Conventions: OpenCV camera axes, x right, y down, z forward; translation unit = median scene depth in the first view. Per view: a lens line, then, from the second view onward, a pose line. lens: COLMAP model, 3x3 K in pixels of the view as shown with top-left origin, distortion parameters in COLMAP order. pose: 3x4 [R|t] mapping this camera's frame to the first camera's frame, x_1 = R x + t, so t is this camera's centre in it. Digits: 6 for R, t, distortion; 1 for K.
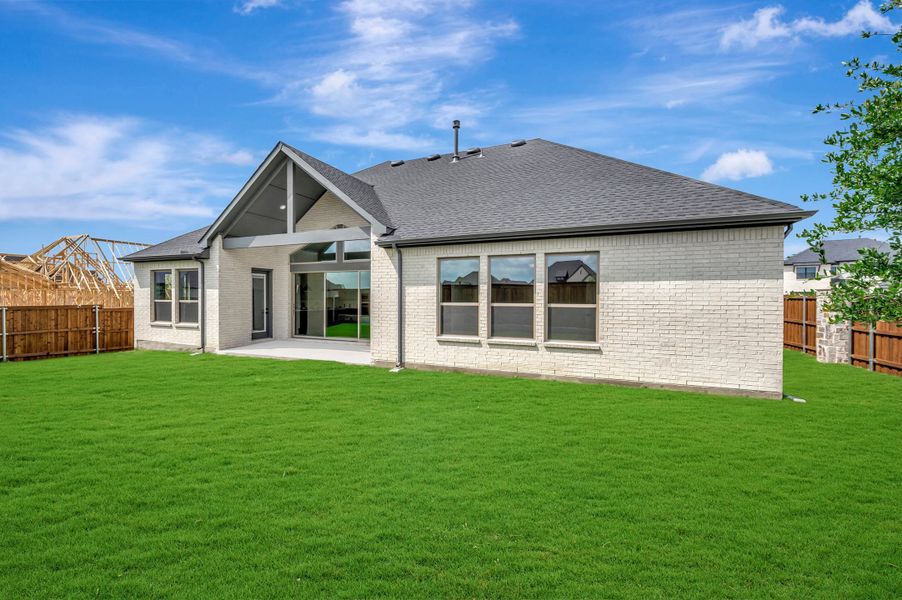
lens RADIAL K [[361.8, 0, 453.8], [0, 361.8, 299.1], [0, 0, 1]] dist [0.003480, -0.001715]
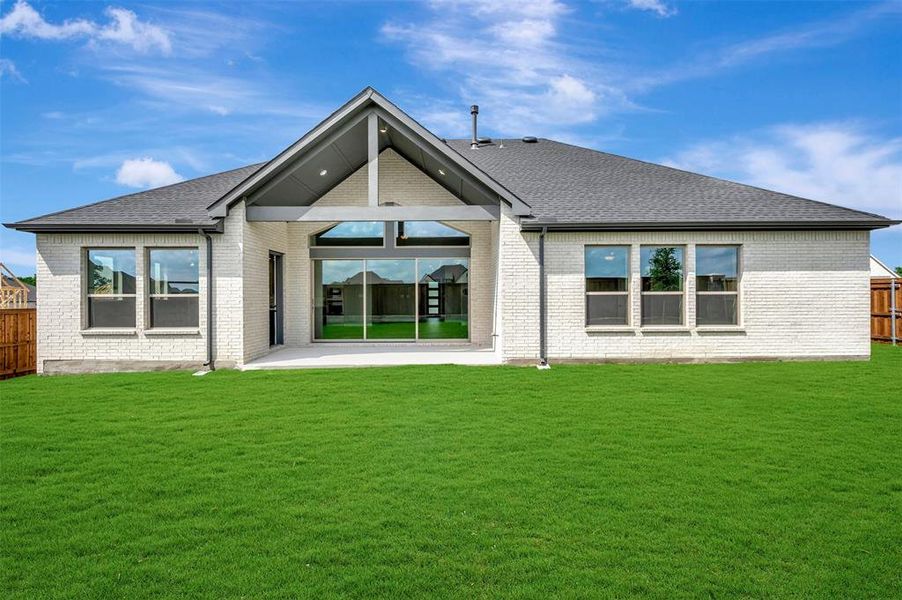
lens RADIAL K [[361.8, 0, 451.3], [0, 361.8, 300.8], [0, 0, 1]] dist [0.003480, -0.001715]
pose [[0.921233, -0.009153, 0.388903, -0.687257], [0.009861, 0.999951, 0.000175, 0.027203], [-0.388886, 0.003674, 0.921279, 0.242814]]
